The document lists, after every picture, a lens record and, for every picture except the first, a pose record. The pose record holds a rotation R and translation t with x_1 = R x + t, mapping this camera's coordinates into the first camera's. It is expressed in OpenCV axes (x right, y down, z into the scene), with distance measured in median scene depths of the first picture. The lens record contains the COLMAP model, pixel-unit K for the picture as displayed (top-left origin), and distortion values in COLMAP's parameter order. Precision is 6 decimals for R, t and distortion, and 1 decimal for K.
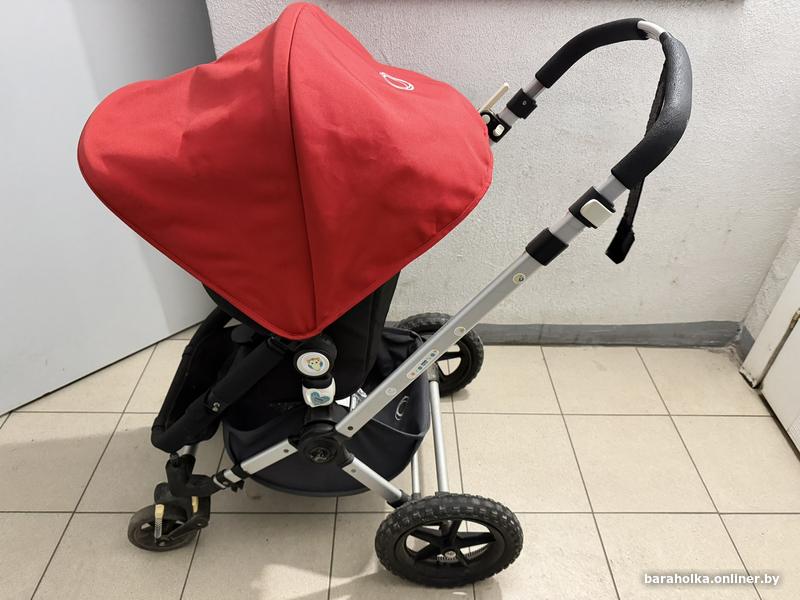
lens RADIAL K [[572.4, 0, 400.0], [0, 572.4, 300.0], [0, 0, 1]] dist [0.006102, -0.014056]
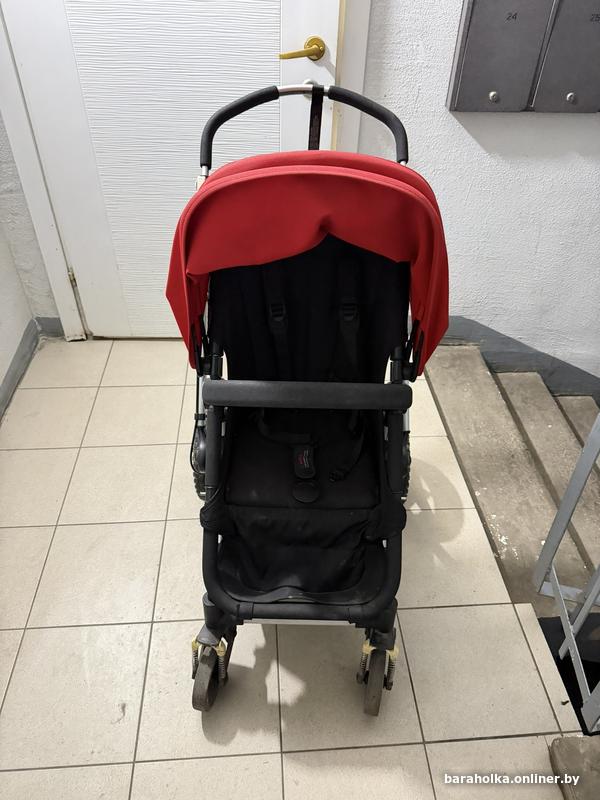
lens RADIAL K [[572.4, 0, 300.0], [0, 572.4, 400.0], [0, 0, 1]] dist [0.006102, -0.014056]
pose [[-0.055573, -0.672871, 0.737669, -0.485637], [0.582519, 0.578190, 0.571286, -0.236618], [-0.810915, 0.461455, 0.359829, 0.180702]]
